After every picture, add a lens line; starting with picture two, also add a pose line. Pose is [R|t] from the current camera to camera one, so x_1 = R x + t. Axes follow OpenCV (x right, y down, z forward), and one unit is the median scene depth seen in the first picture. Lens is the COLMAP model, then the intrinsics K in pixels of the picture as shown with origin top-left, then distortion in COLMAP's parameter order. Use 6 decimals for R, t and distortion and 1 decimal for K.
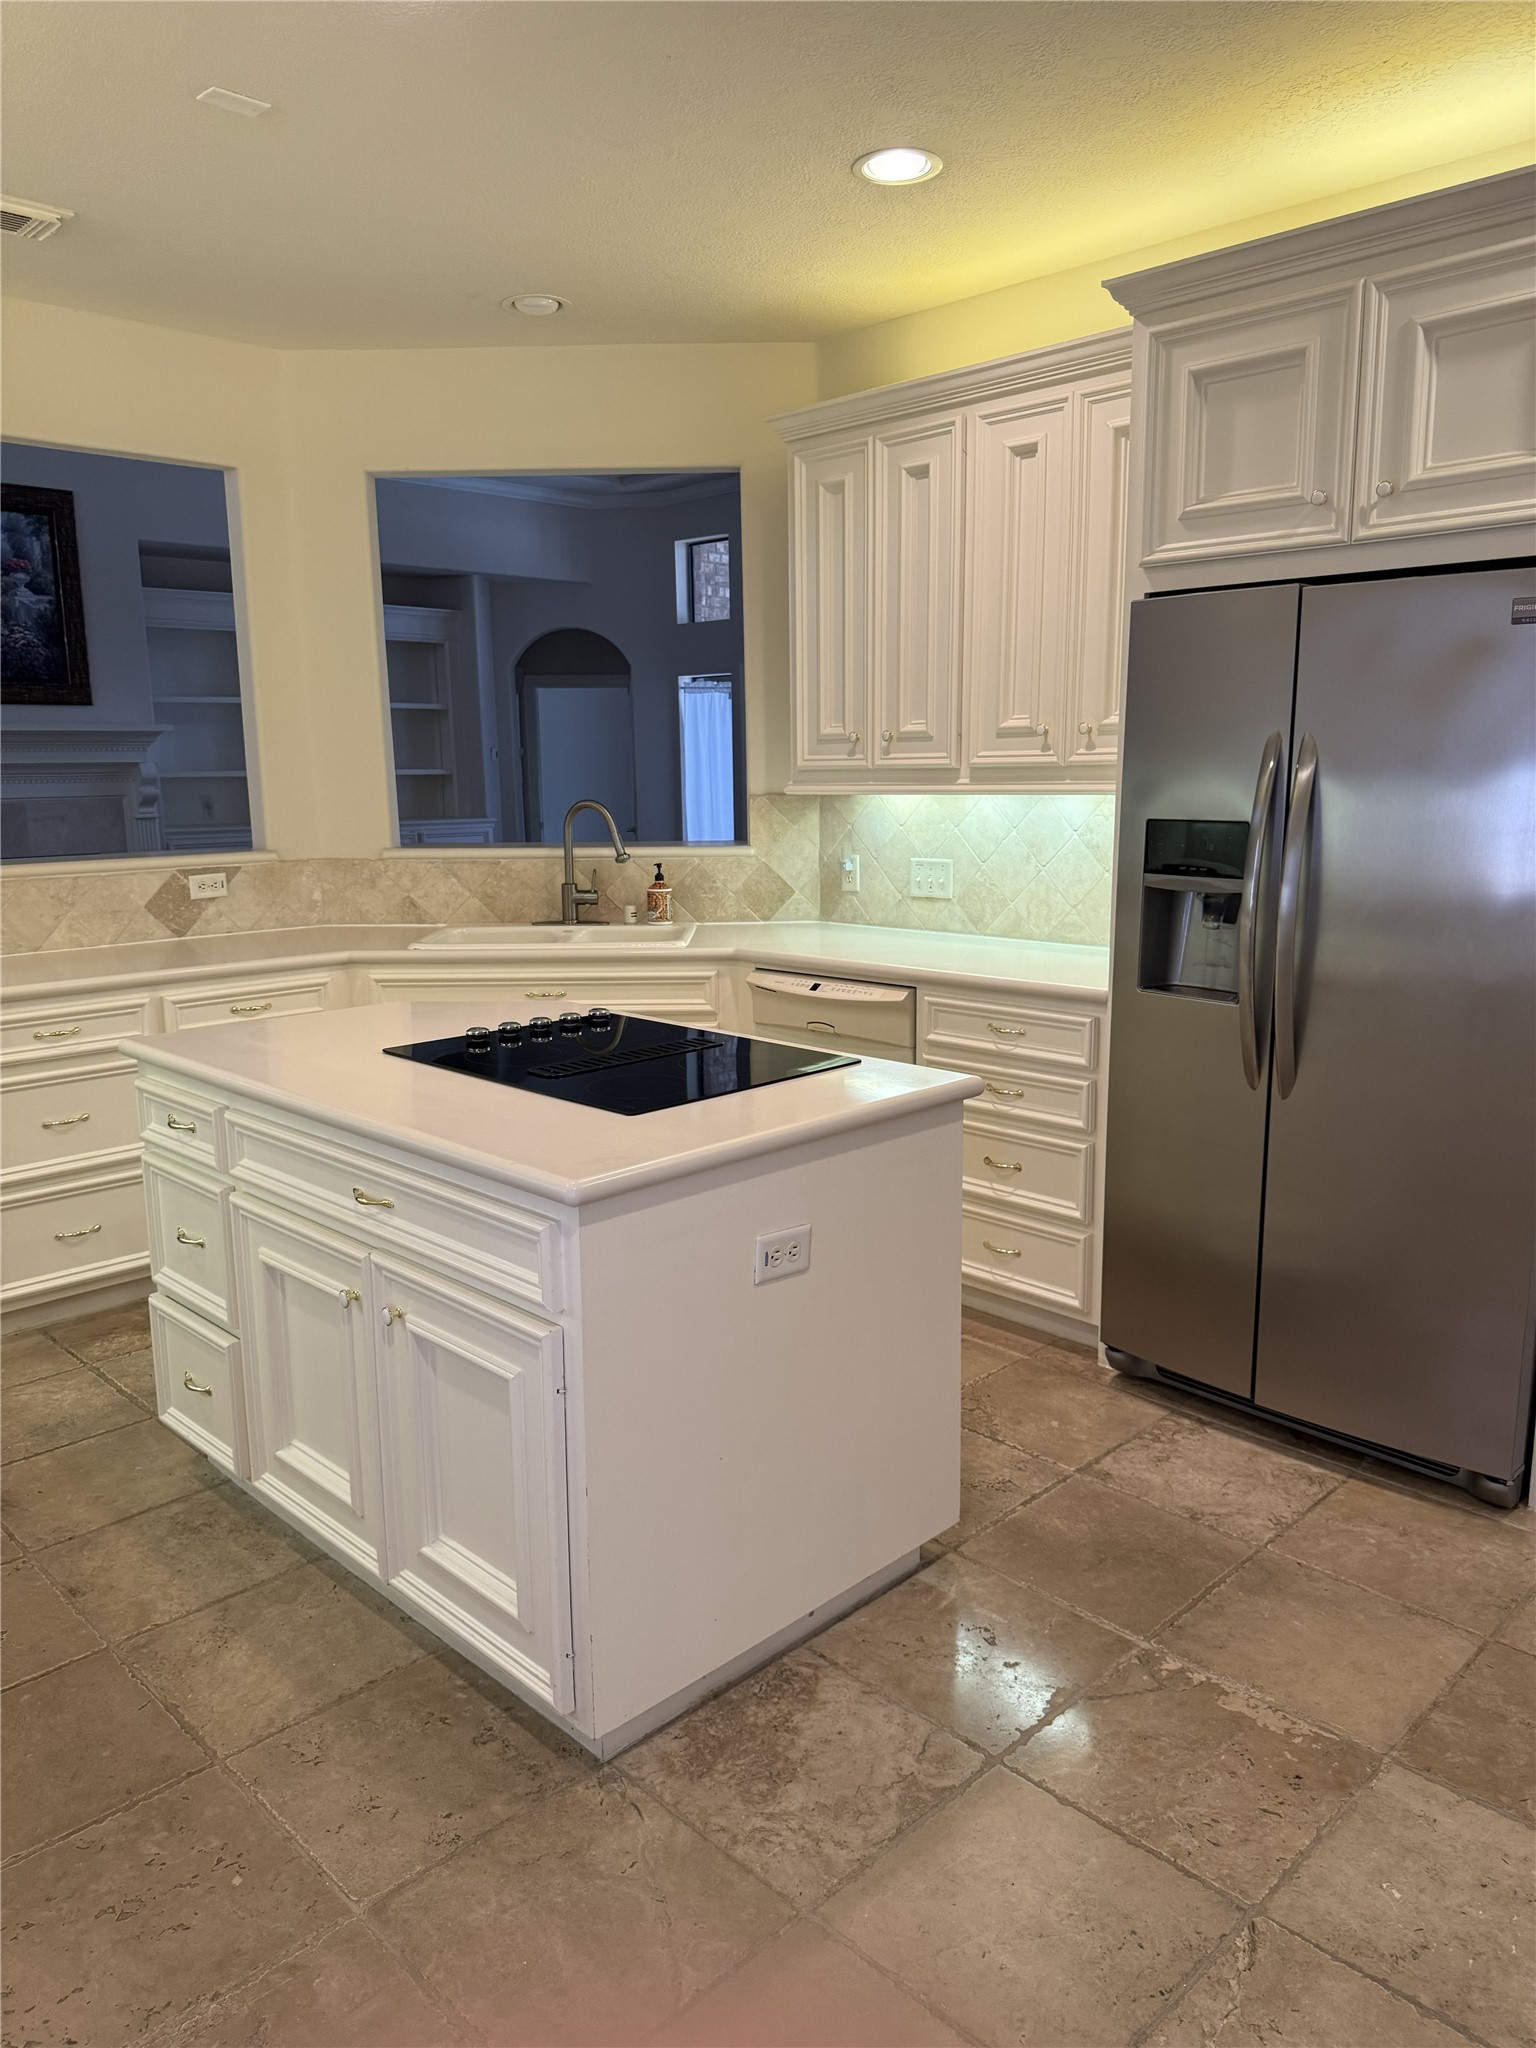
lens RADIAL K [[1449.6, 0, 743.6], [0, 1449.6, 1080.3], [0, 0, 1]] dist [0.033790, -0.022112]
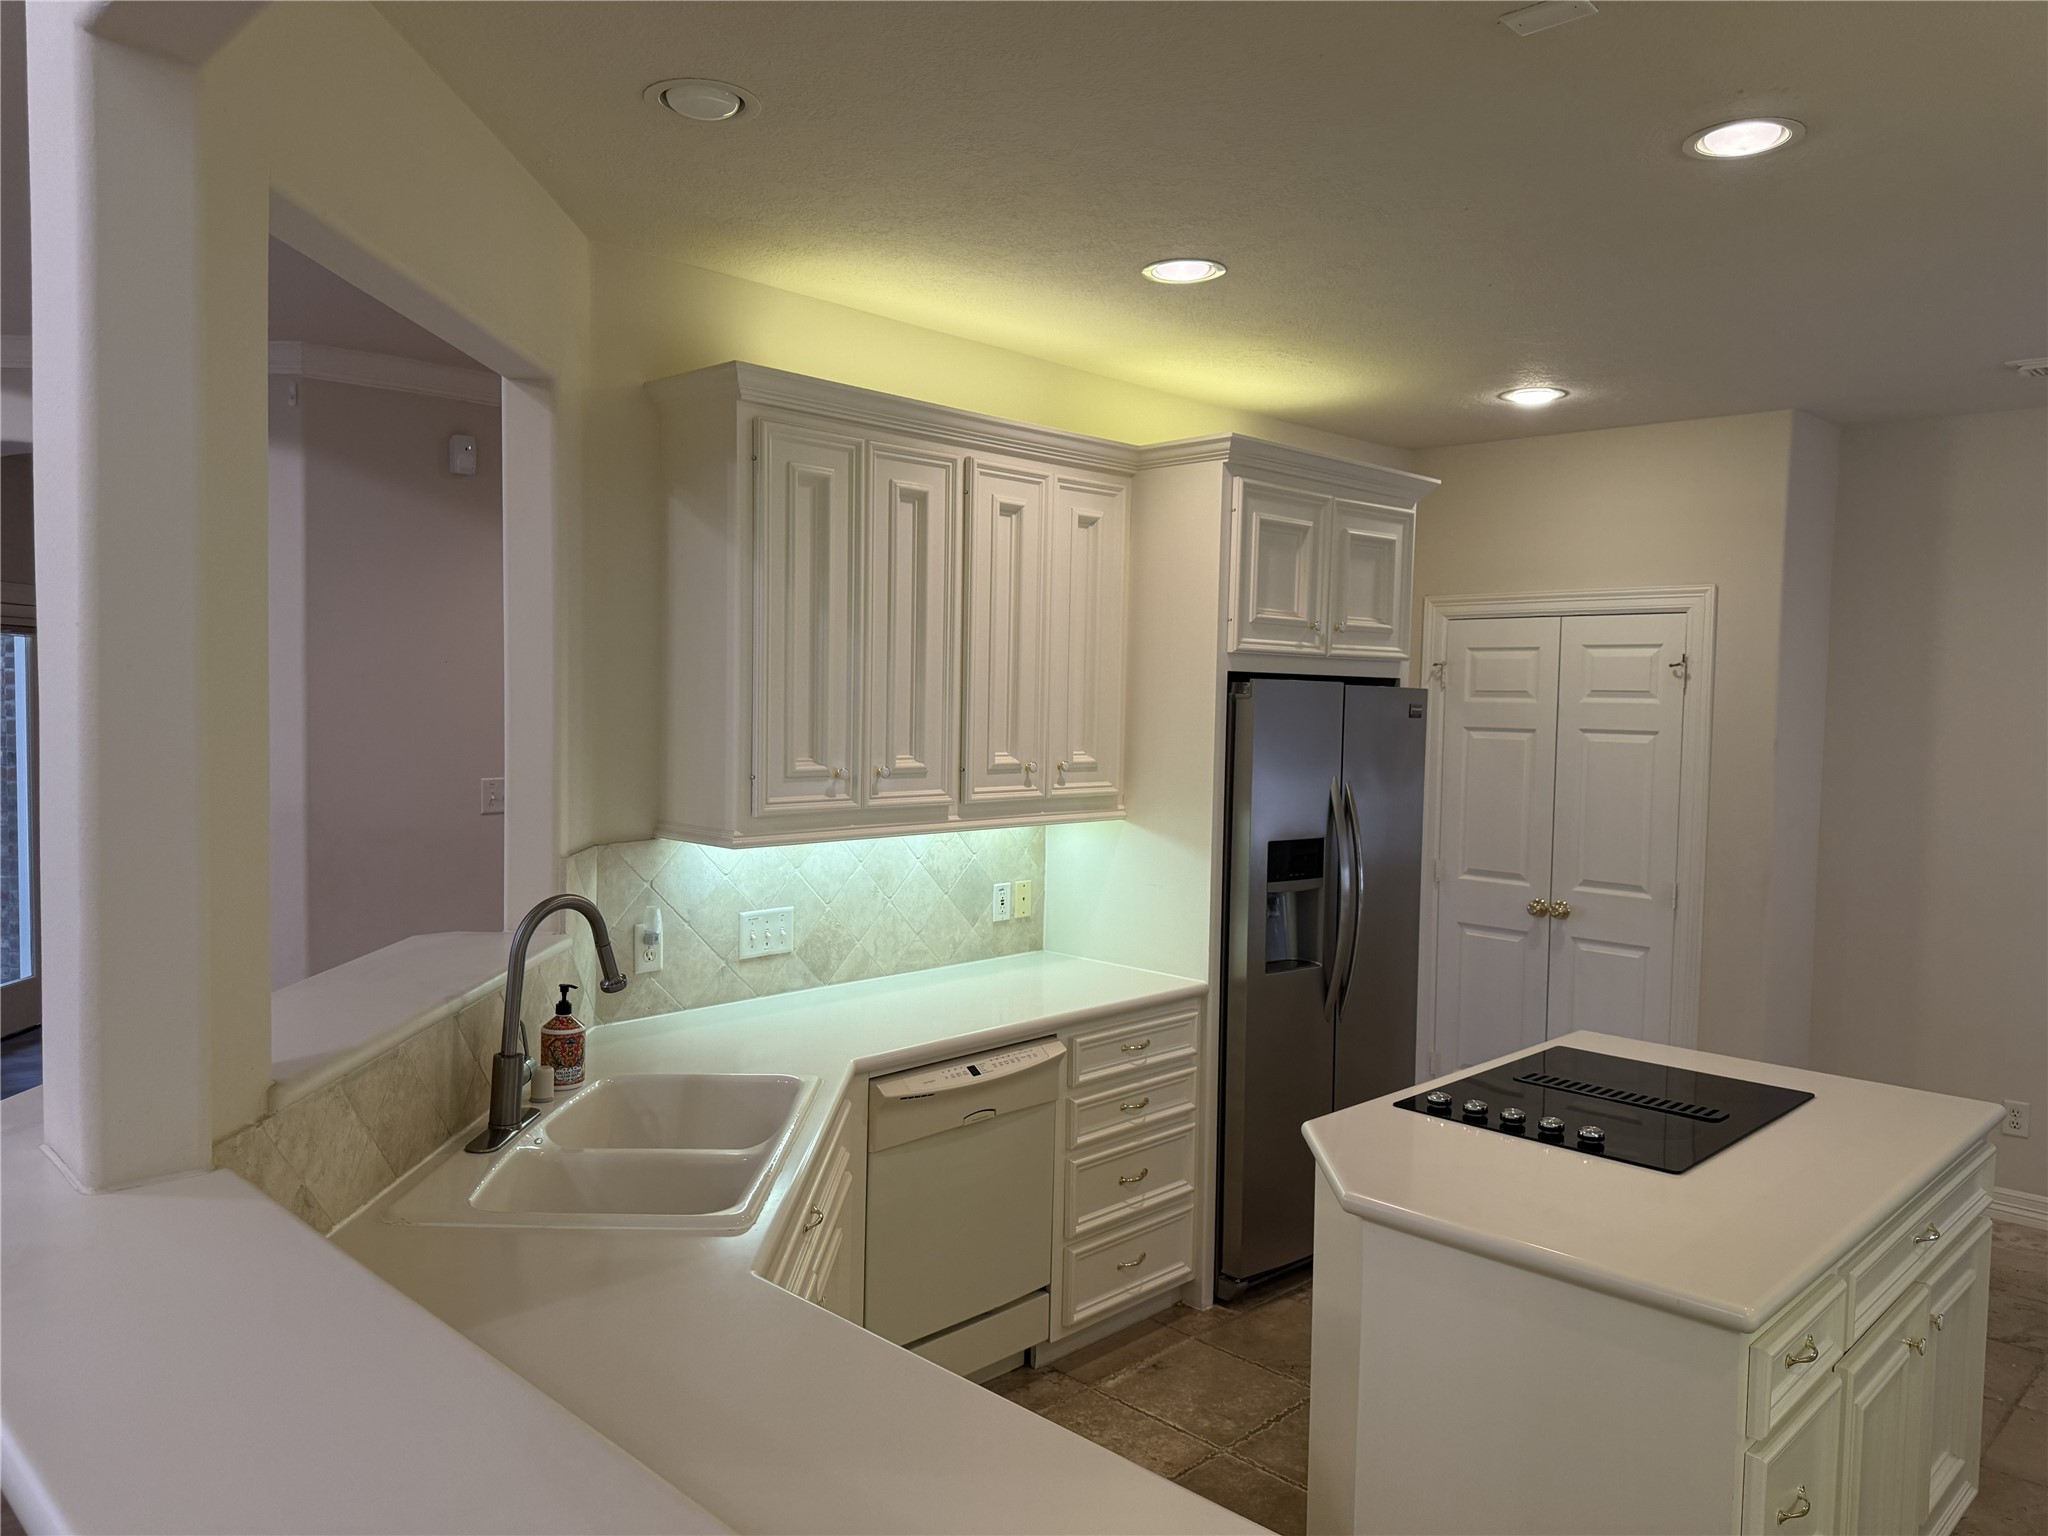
lens RADIAL K [[1449.6, 0, 1021.5], [0, 1449.6, 767.8], [0, 0, 1]] dist [0.033790, -0.022112]
pose [[-0.027837, -0.039100, 0.998847, -0.752239], [0.196453, 0.979534, 0.043819, -0.257639], [-0.980118, 0.197446, -0.019586, 0.921207]]
